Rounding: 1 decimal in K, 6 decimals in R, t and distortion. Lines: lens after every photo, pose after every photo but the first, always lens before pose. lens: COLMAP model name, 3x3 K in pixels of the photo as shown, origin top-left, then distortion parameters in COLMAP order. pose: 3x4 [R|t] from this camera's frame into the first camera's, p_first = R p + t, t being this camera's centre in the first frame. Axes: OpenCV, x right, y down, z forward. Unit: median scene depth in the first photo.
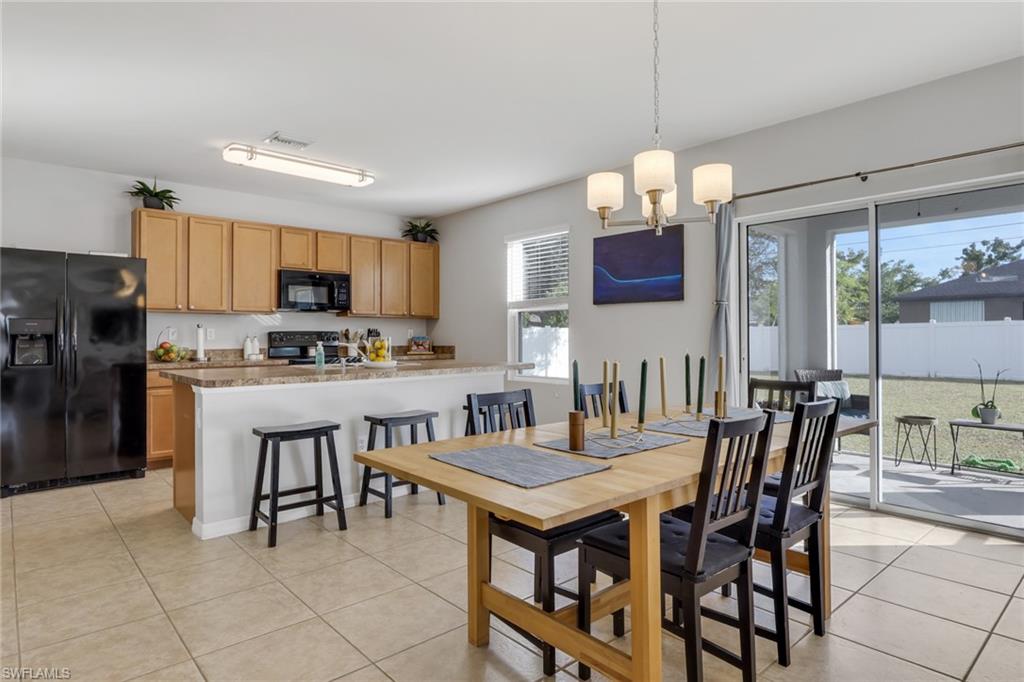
lens RADIAL K [[575.6, 0, 509.8], [0, 575.6, 335.4], [0, 0, 1]] dist [-0.000287, -0.000794]
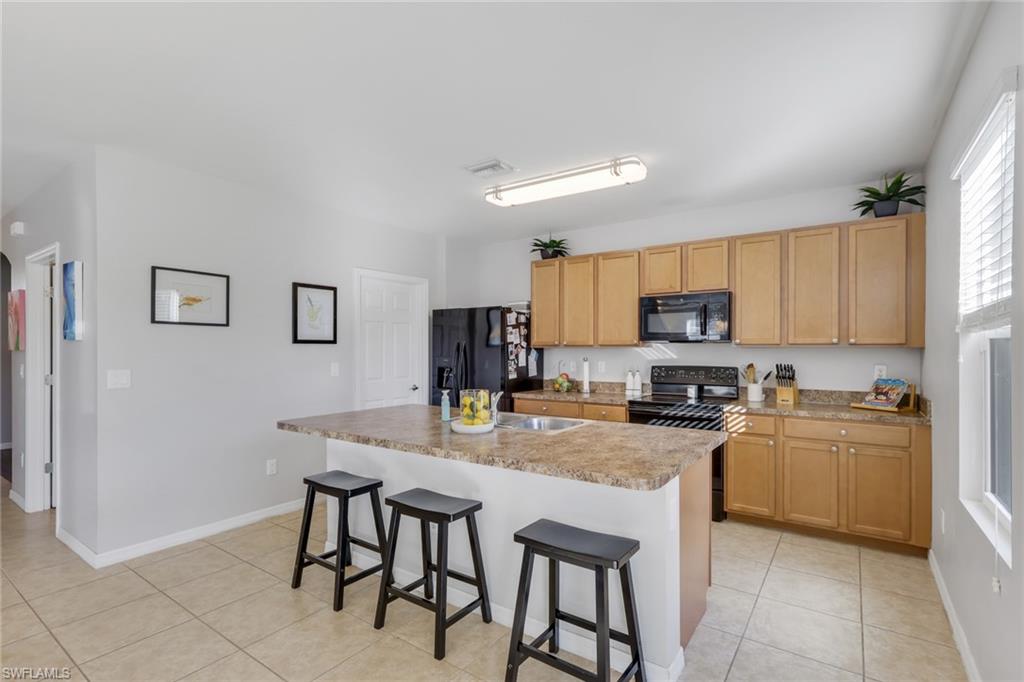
lens RADIAL K [[476.9, 0, 512.0], [0, 476.9, 347.1], [0, 0, 1]] dist [-0.000779, -0.000314]
pose [[0.227054, -0.000969, -0.973882, 0.277117], [0.001439, 0.999999, -0.000660, -0.036666], [0.973881, -0.001252, 0.227055, 0.634138]]
